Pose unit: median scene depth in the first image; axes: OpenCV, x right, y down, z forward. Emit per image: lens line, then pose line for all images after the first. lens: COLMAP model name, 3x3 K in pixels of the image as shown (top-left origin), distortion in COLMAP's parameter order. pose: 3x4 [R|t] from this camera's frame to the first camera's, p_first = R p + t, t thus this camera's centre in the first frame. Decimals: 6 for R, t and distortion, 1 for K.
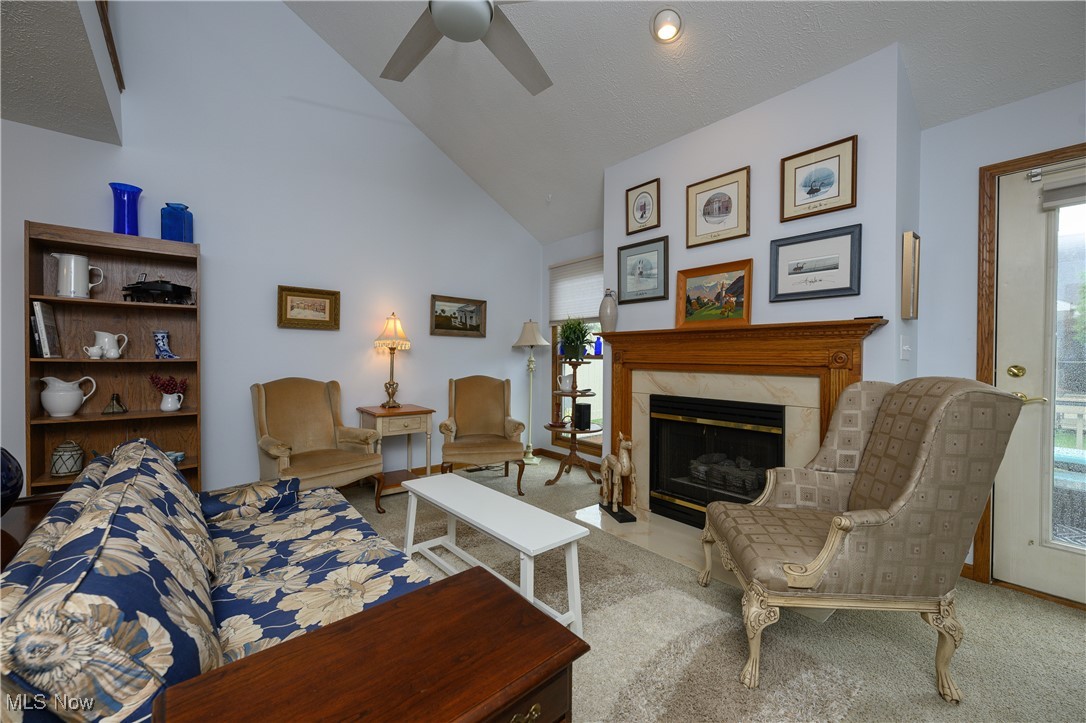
lens RADIAL K [[427.2, 0, 539.4], [0, 427.2, 359.1], [0, 0, 1]] dist [-0.001897, 0.000013]
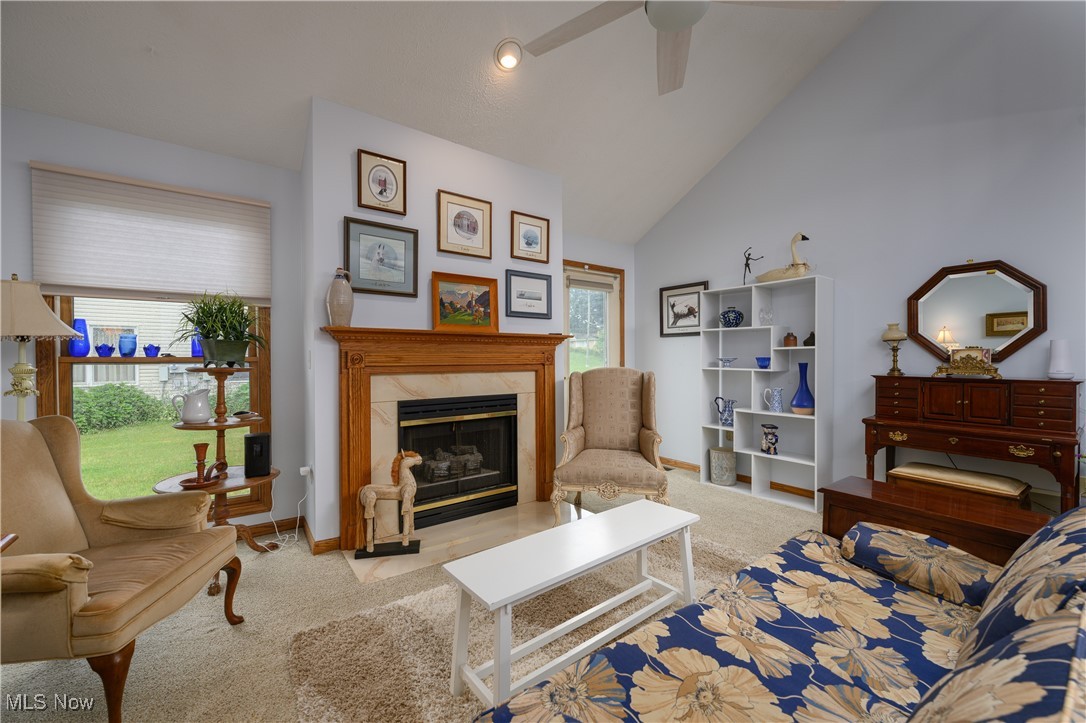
lens RADIAL K [[427.2, 0, 538.9], [0, 427.2, 360.0], [0, 0, 1]] dist [-0.001897, 0.000013]
pose [[0.057827, -0.014938, 0.998215, -0.713721], [0.008558, 0.999859, 0.014467, -0.015817], [-0.998290, 0.007706, 0.057947, 0.773457]]
